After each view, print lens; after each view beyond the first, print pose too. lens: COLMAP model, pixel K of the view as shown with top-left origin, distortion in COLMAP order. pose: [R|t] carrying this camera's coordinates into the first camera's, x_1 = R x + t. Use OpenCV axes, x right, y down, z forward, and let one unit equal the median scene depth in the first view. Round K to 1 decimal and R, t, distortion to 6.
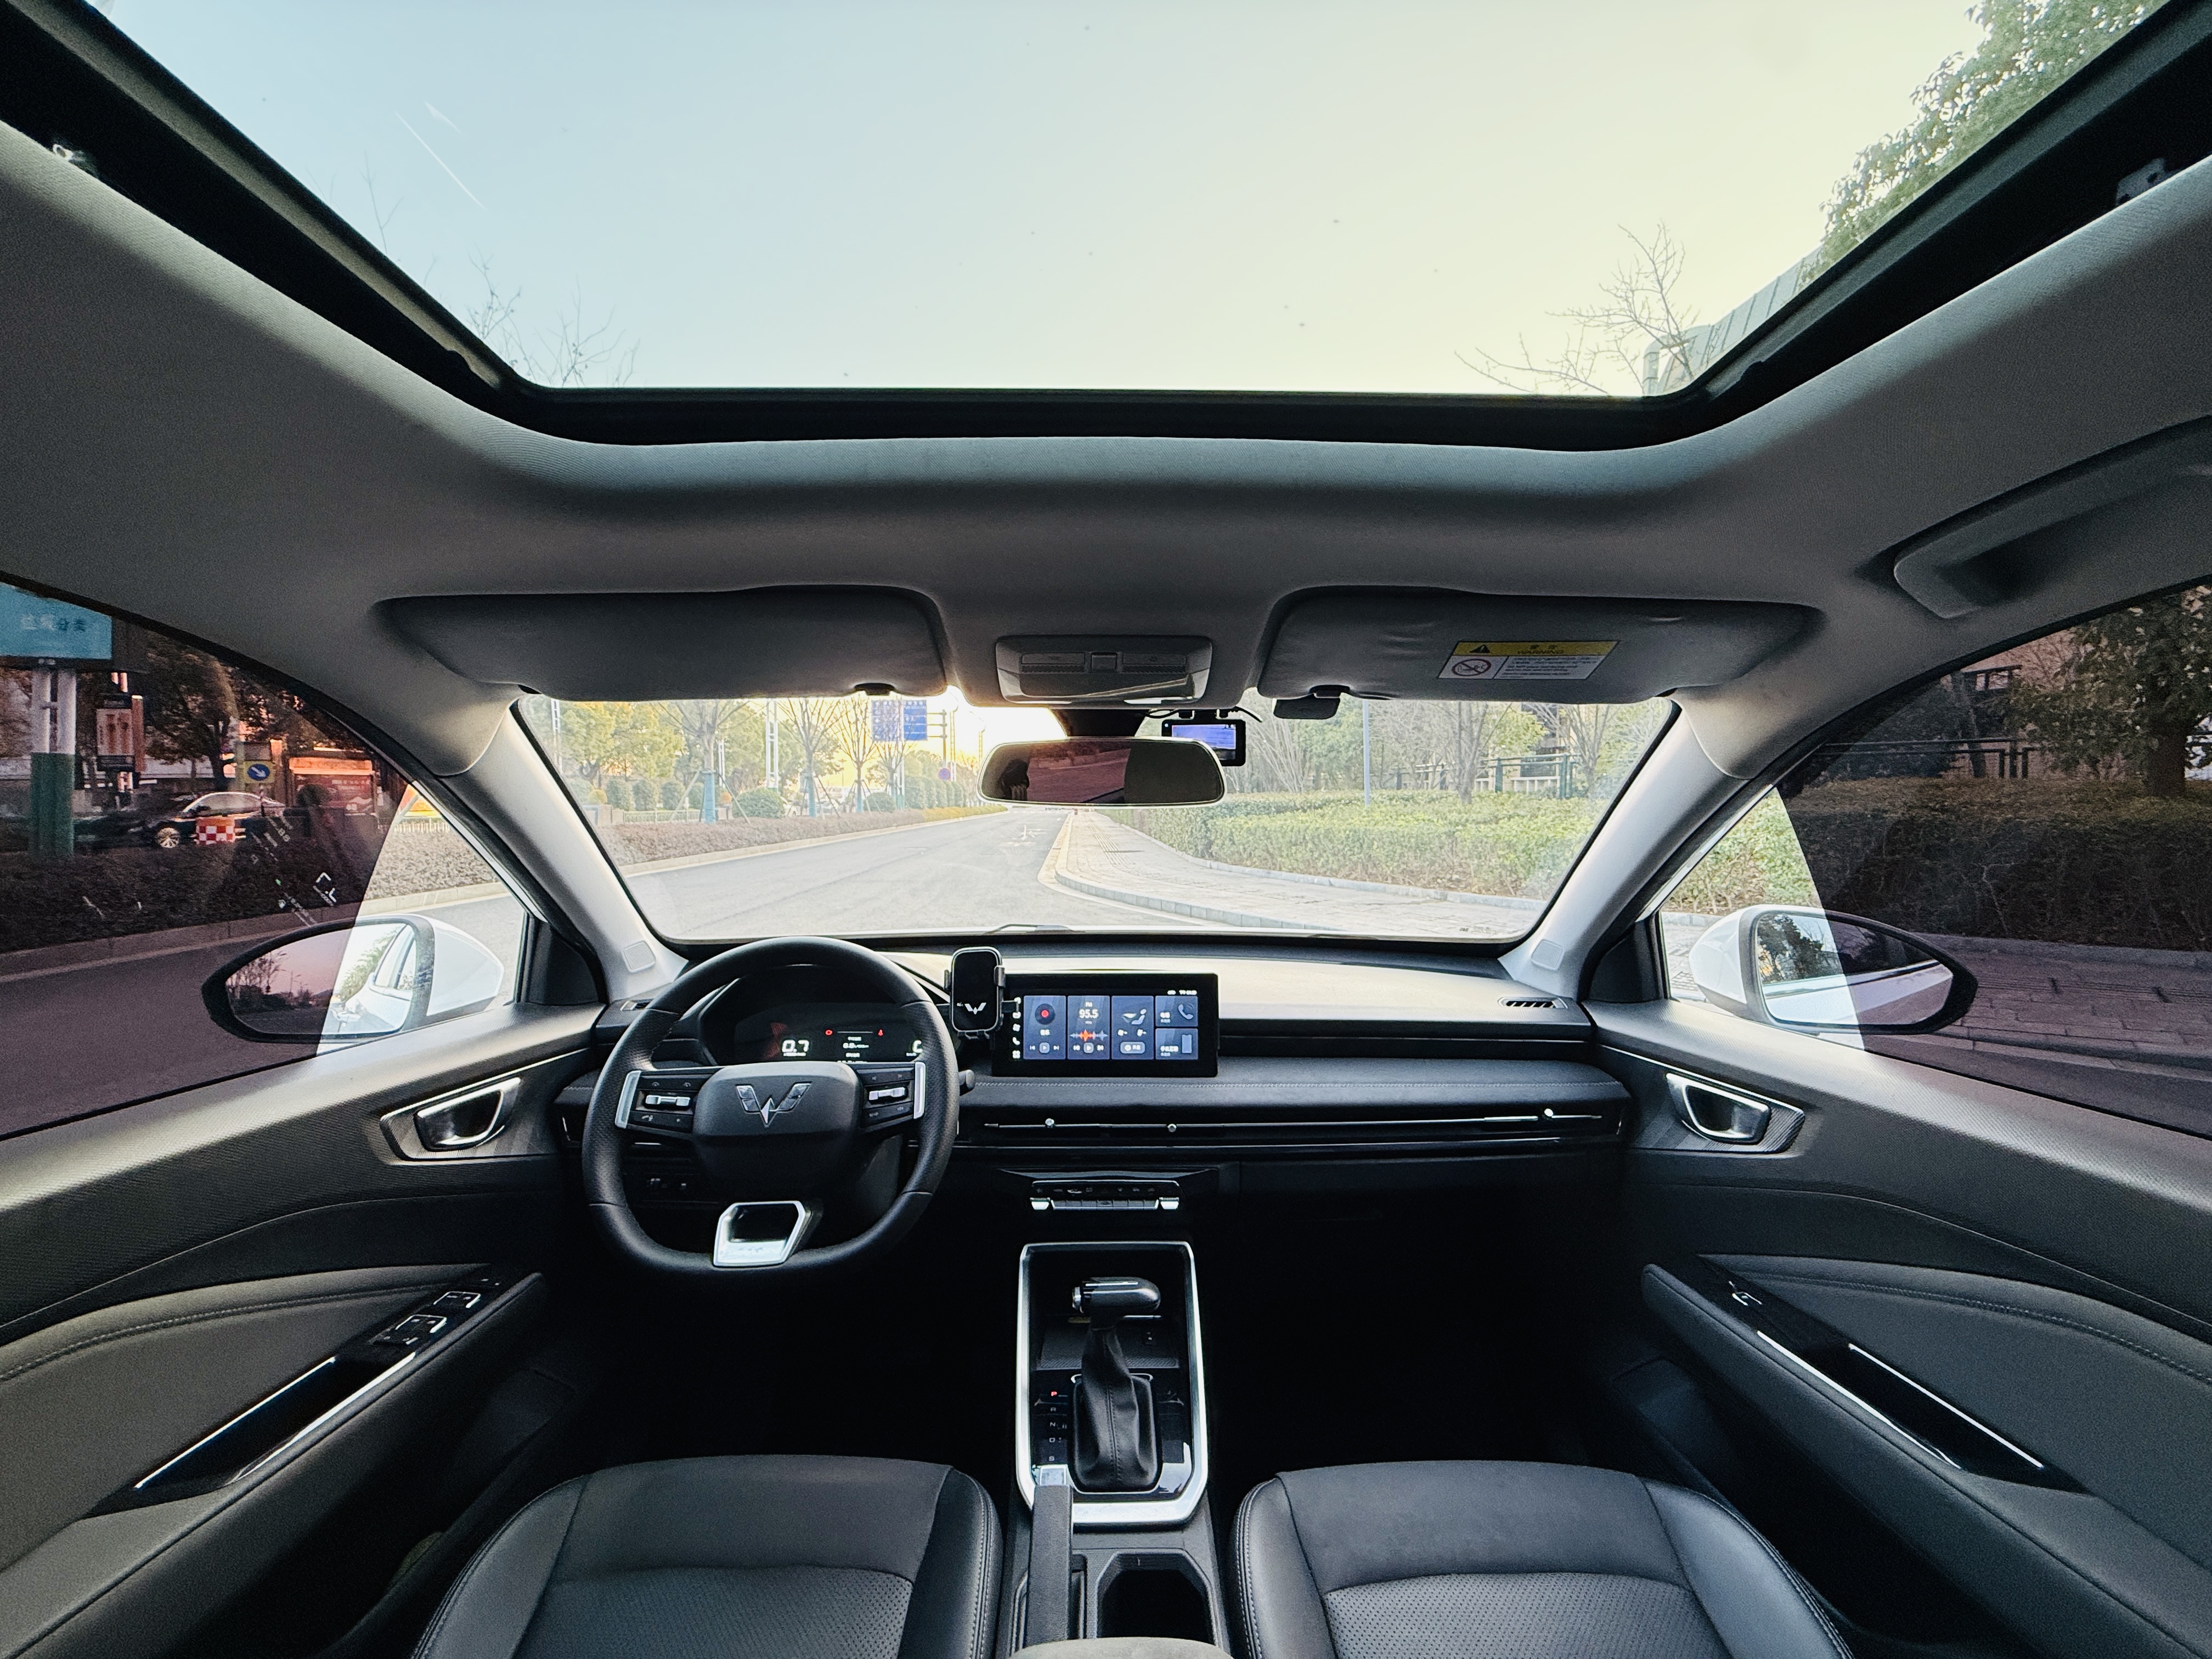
lens RADIAL K [[842.6, 0, 1099.4], [0, 842.6, 831.1], [0, 0, 1]] dist [0.000366, -0.002056]
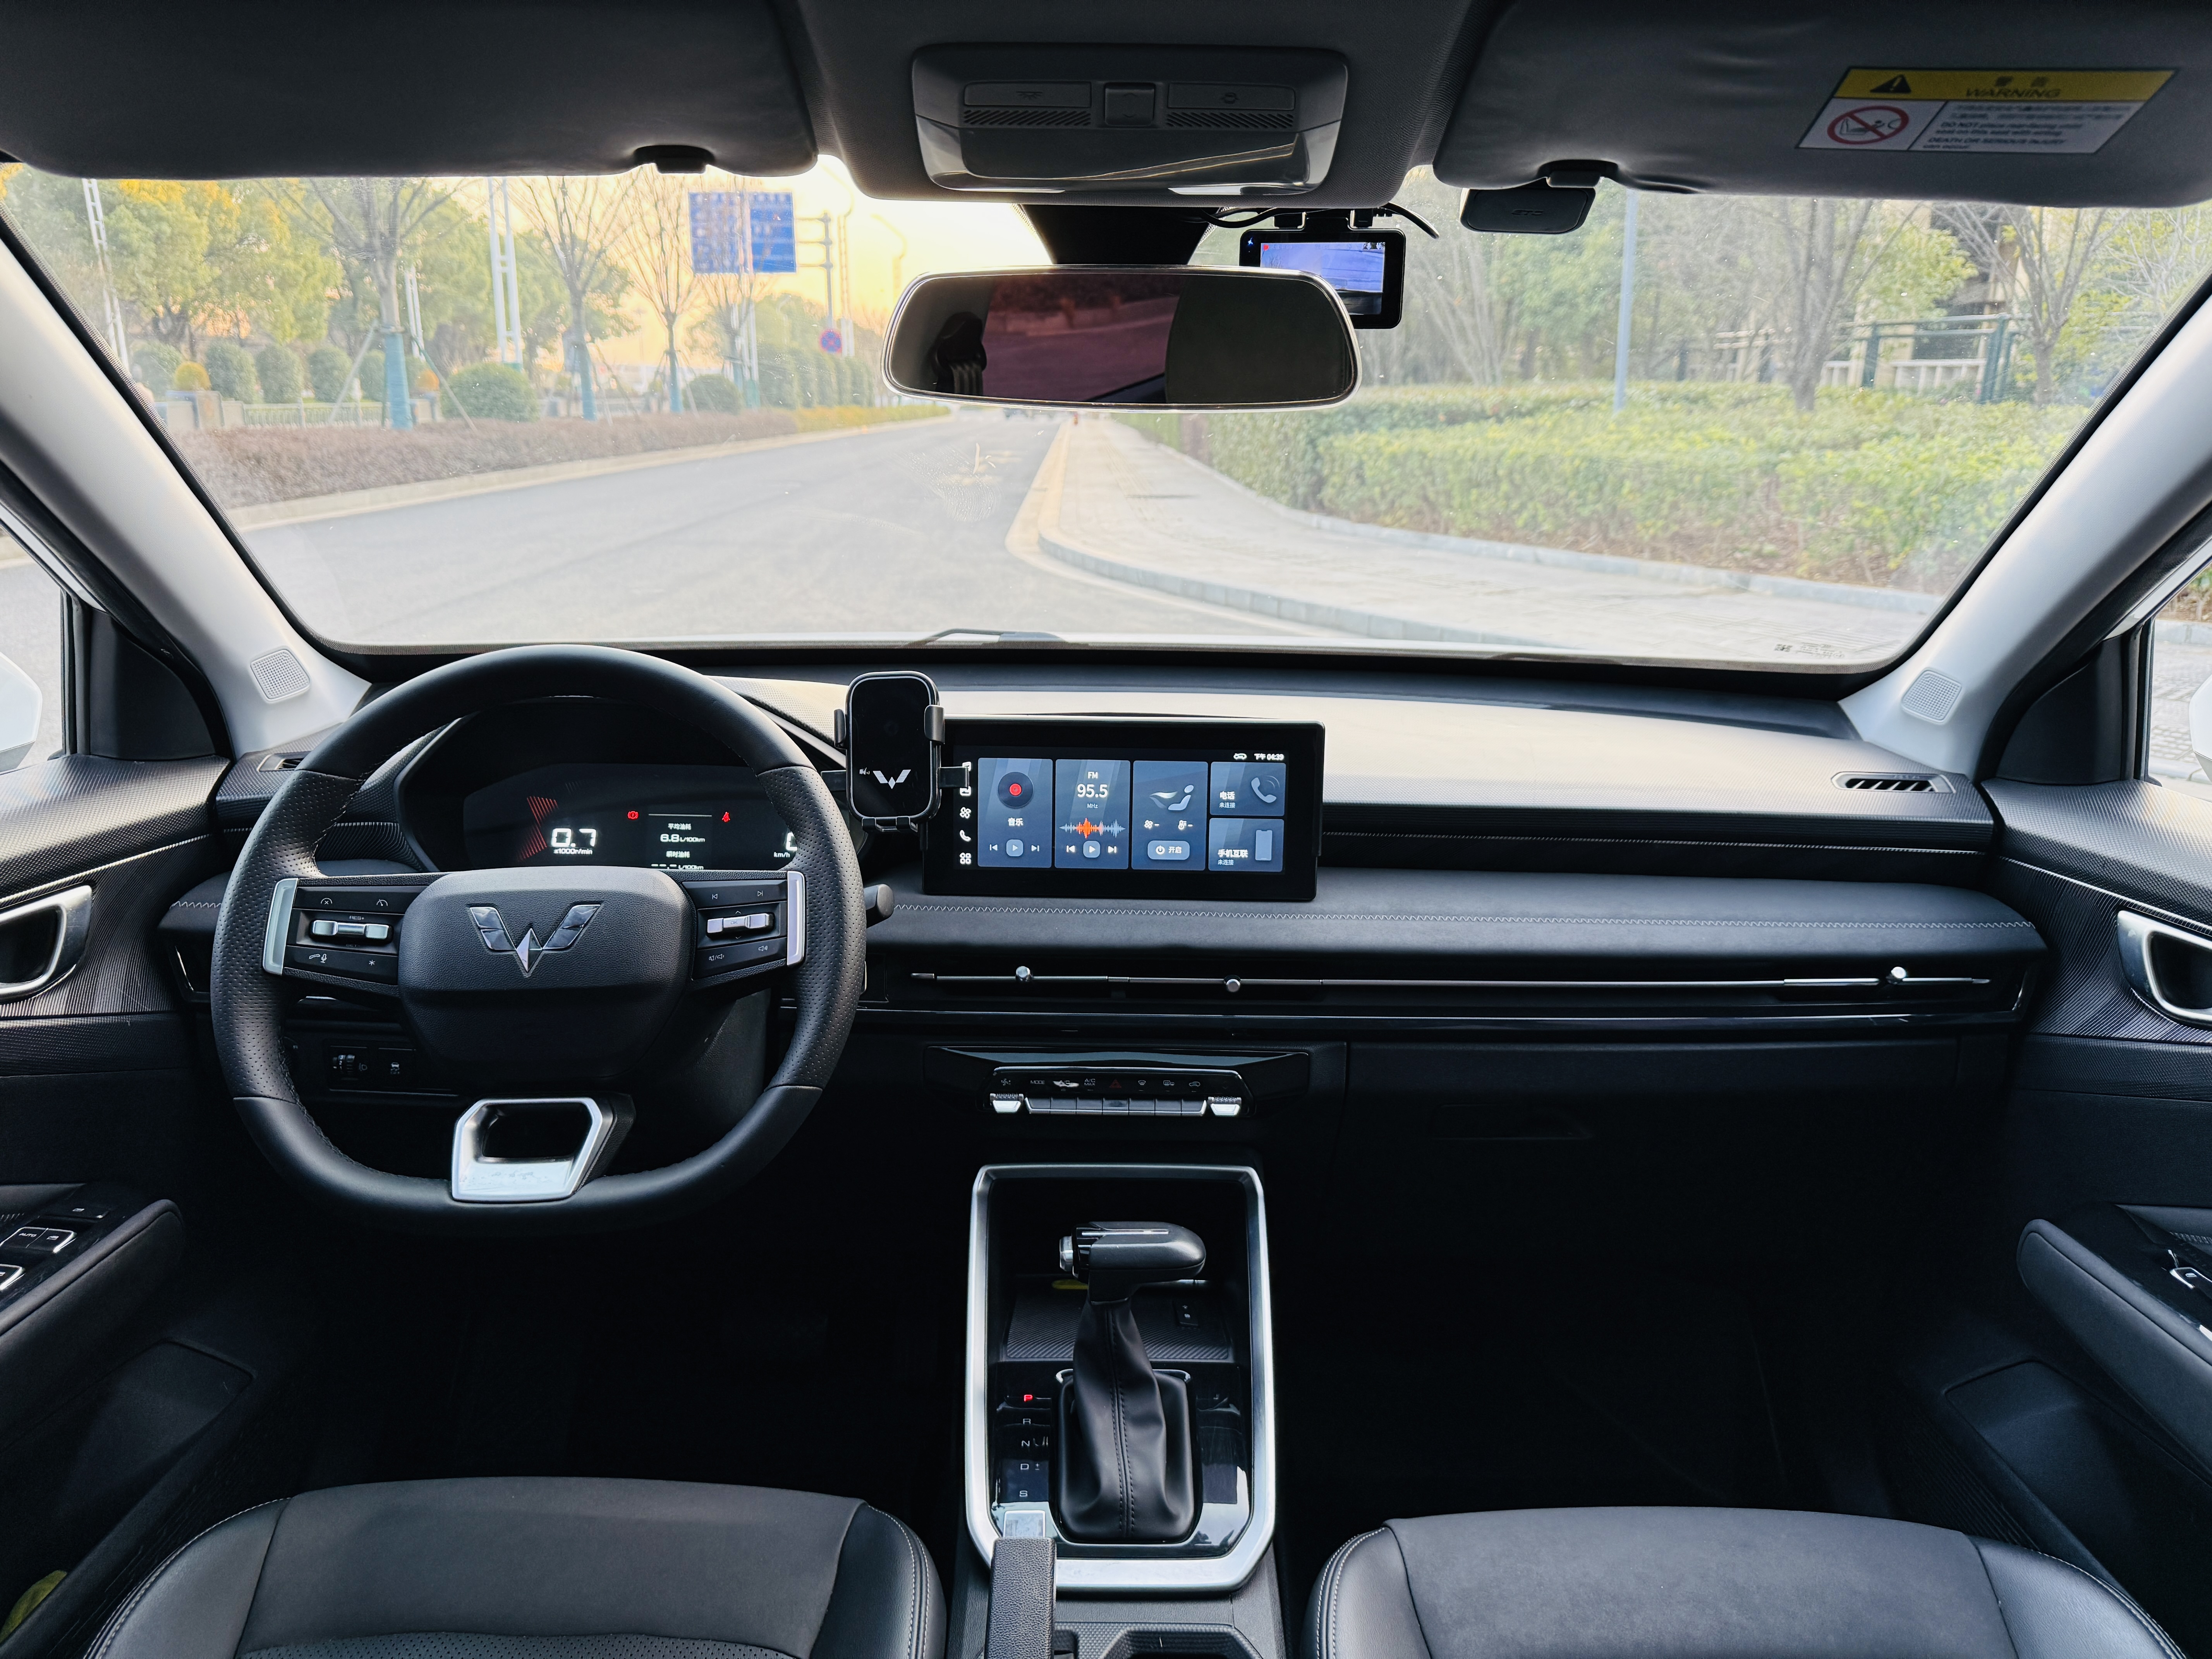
lens RADIAL K [[1487.0, 0, 1109.7], [0, 1487.0, 815.5], [0, 0, 1]] dist [0.045967, -0.041735]
pose [[0.999892, 0.014499, -0.002596, 0.001905], [-0.013486, 0.972031, 0.234466, 0.000079], [0.005923, -0.234405, 0.972121, 0.032185]]
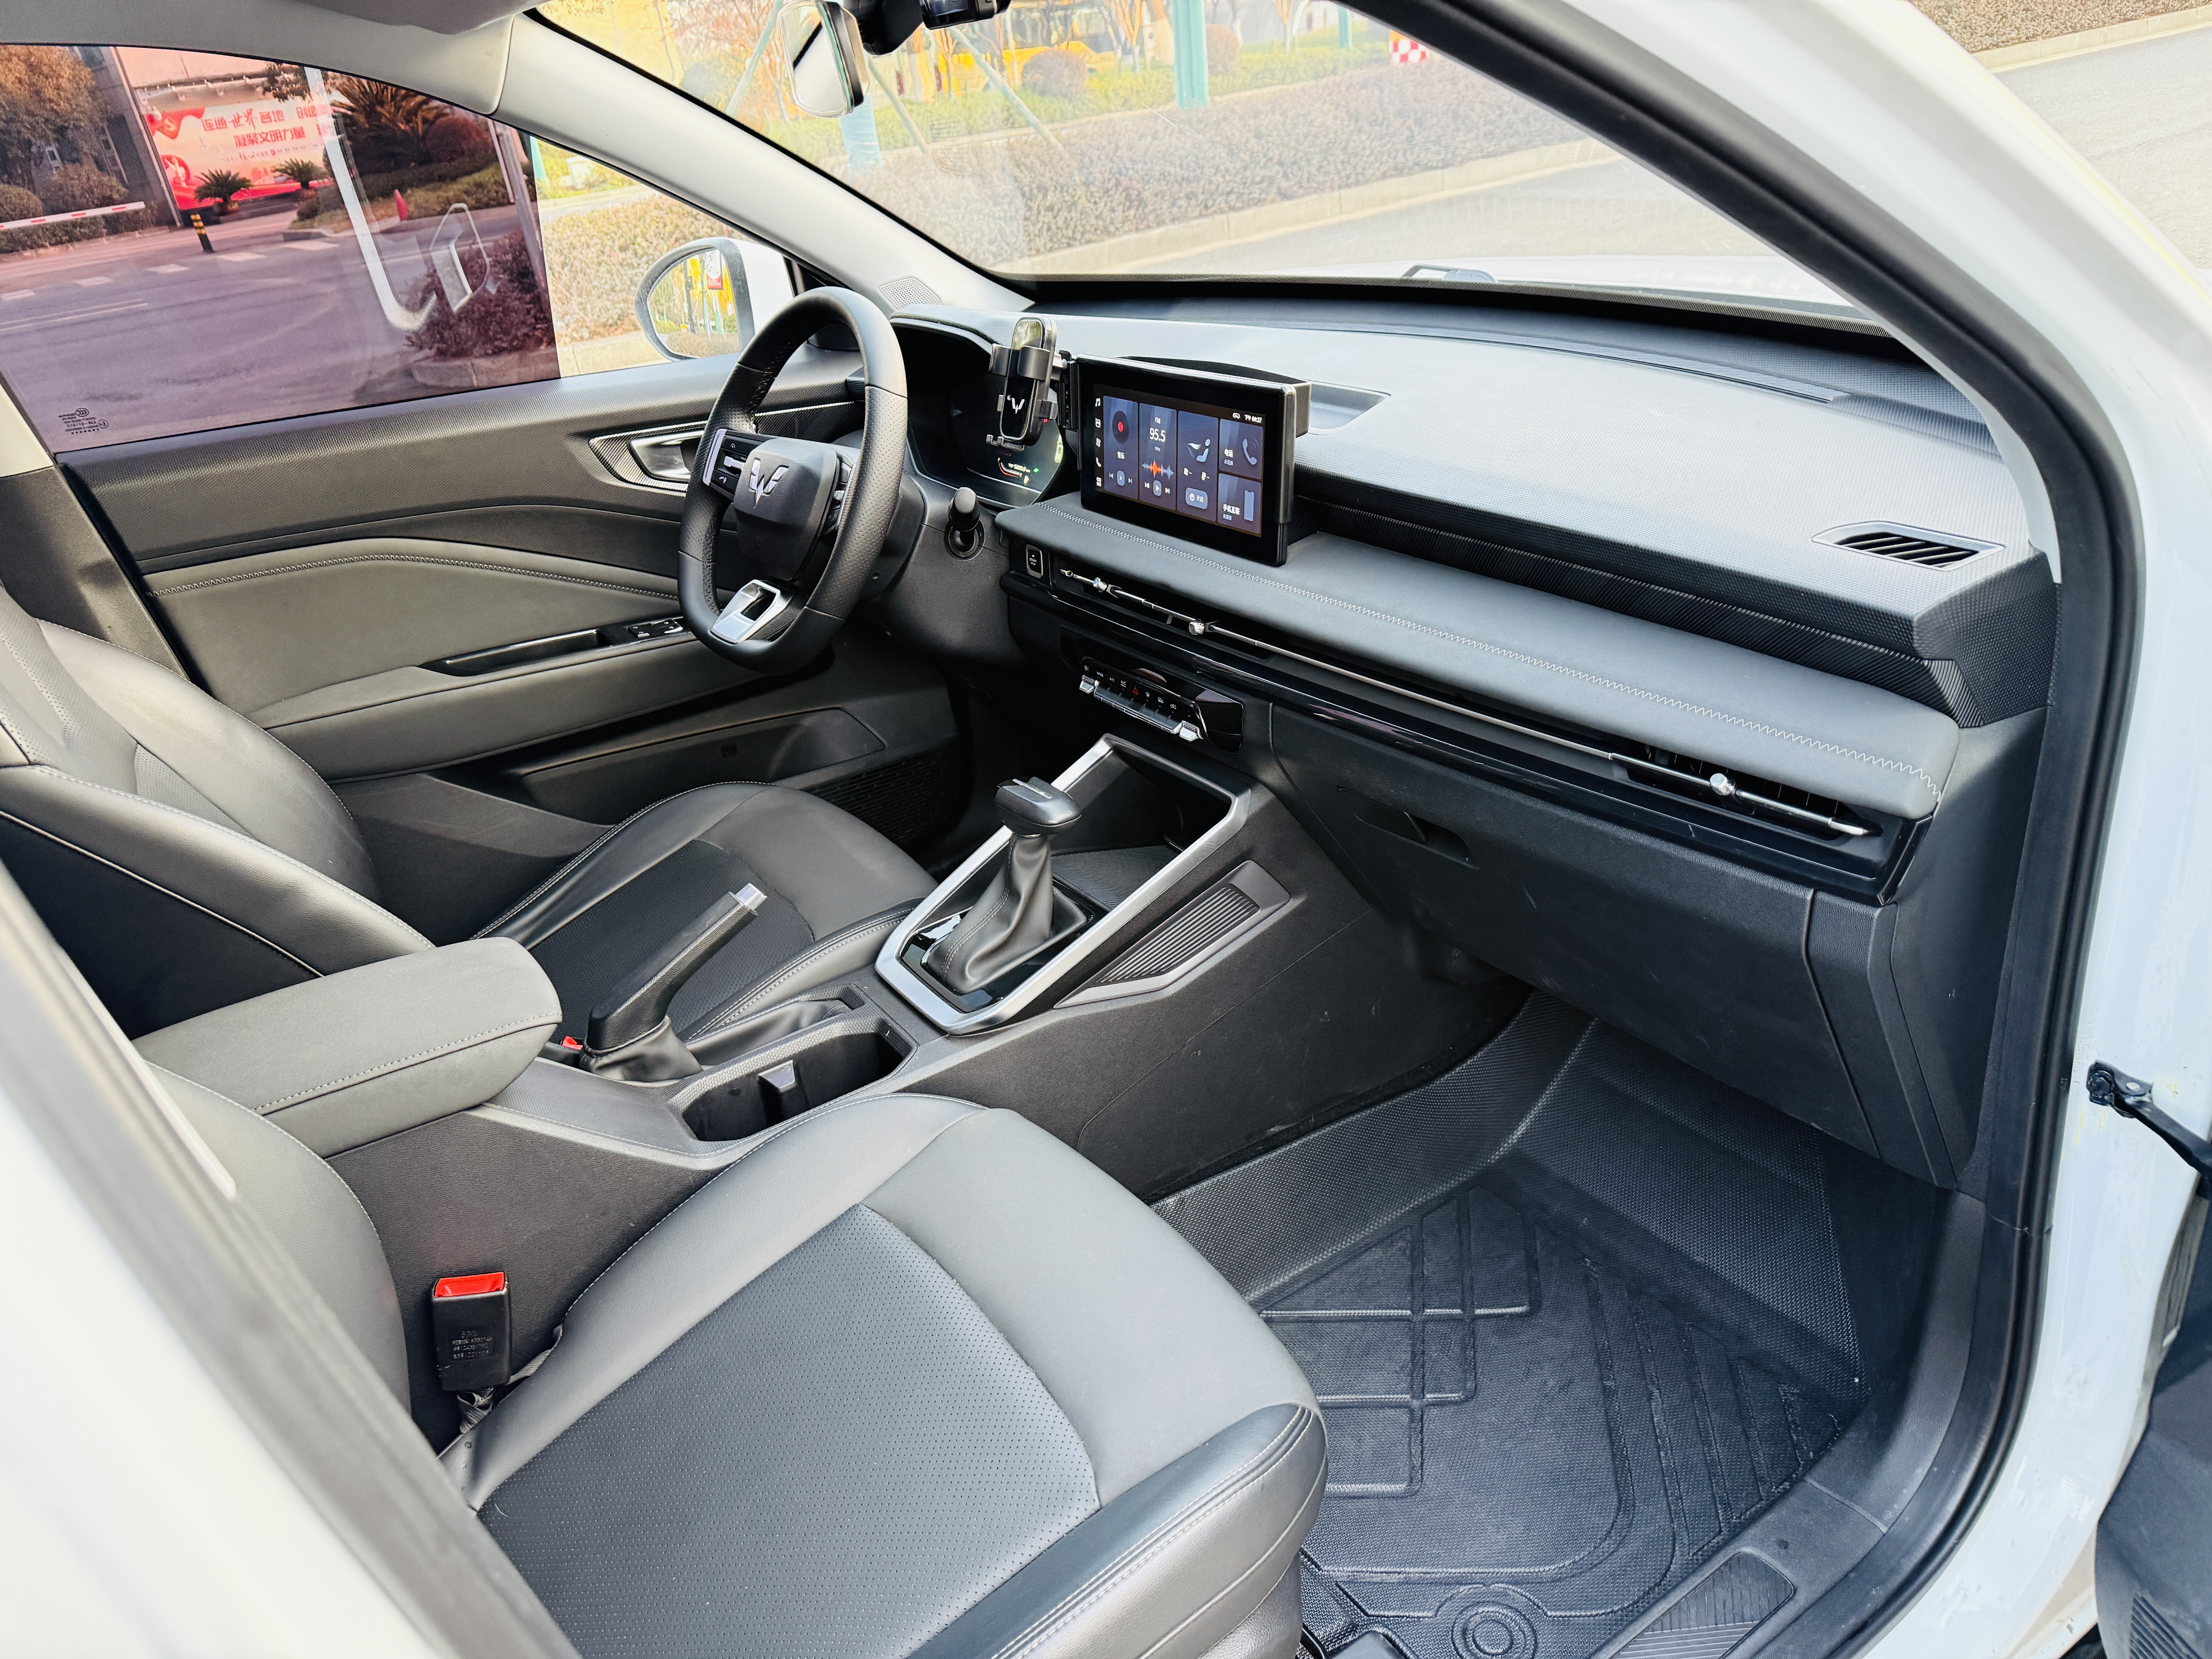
lens RADIAL K [[1487.0, 0, 1103.5], [0, 1487.0, 835.1], [0, 0, 1]] dist [0.045967, -0.041735]
pose [[0.545890, 0.330359, -0.769979, 0.973853], [0.094595, 0.888809, 0.448408, -0.025429], [0.832500, -0.317618, 0.453942, 0.369945]]
